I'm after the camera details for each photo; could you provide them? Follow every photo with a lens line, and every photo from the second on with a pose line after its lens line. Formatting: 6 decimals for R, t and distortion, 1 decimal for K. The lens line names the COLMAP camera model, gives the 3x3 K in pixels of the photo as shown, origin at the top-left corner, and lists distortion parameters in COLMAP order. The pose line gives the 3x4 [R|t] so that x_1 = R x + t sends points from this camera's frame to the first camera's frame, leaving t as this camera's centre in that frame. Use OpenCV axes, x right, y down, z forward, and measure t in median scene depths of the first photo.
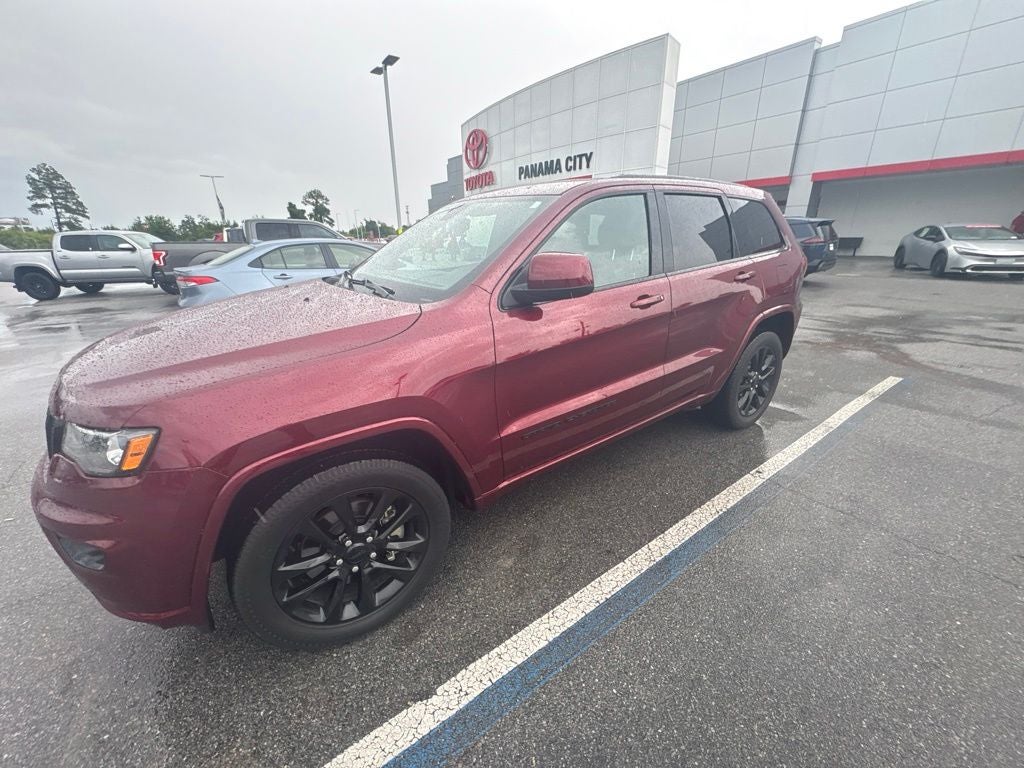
lens RADIAL K [[408.5, 0, 509.7], [0, 408.5, 384.5], [0, 0, 1]] dist [-0.001628, 0.000133]
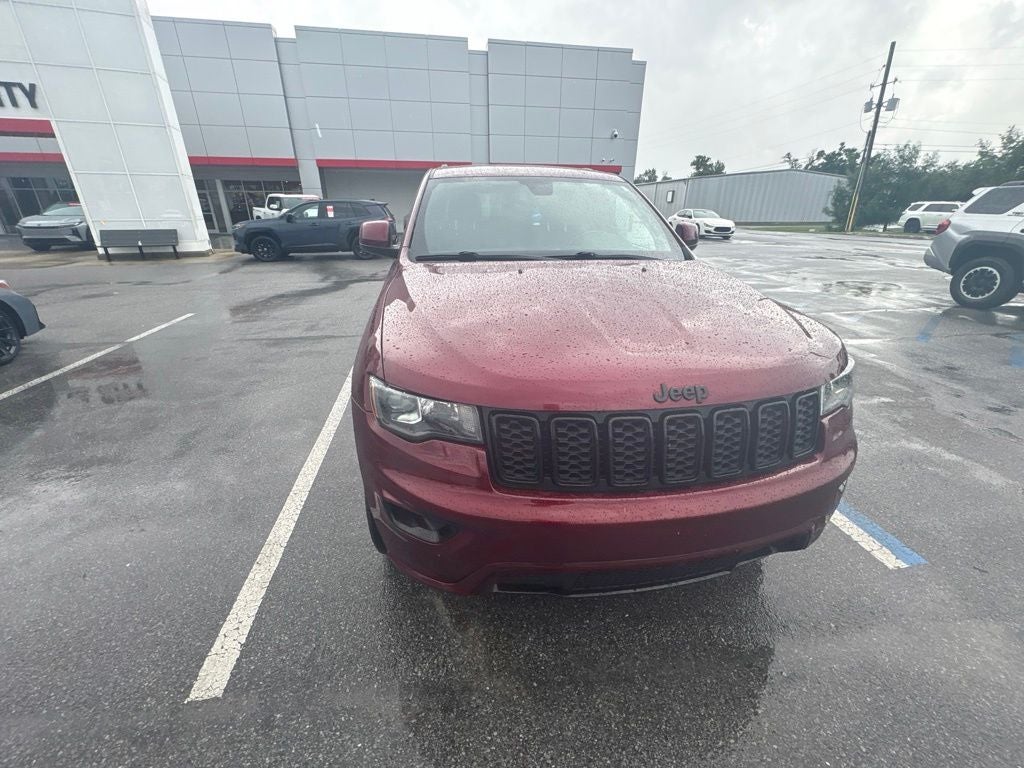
lens RADIAL K [[406.6, 0, 512.0], [0, 406.6, 384.0], [0, 0, 1]] dist [-0.000012, -0.000664]
pose [[0.431033, -0.335200, 0.837766, -0.169390], [0.299666, 0.928923, 0.217493, -0.027792], [-0.851123, 0.157303, 0.500844, 0.084995]]
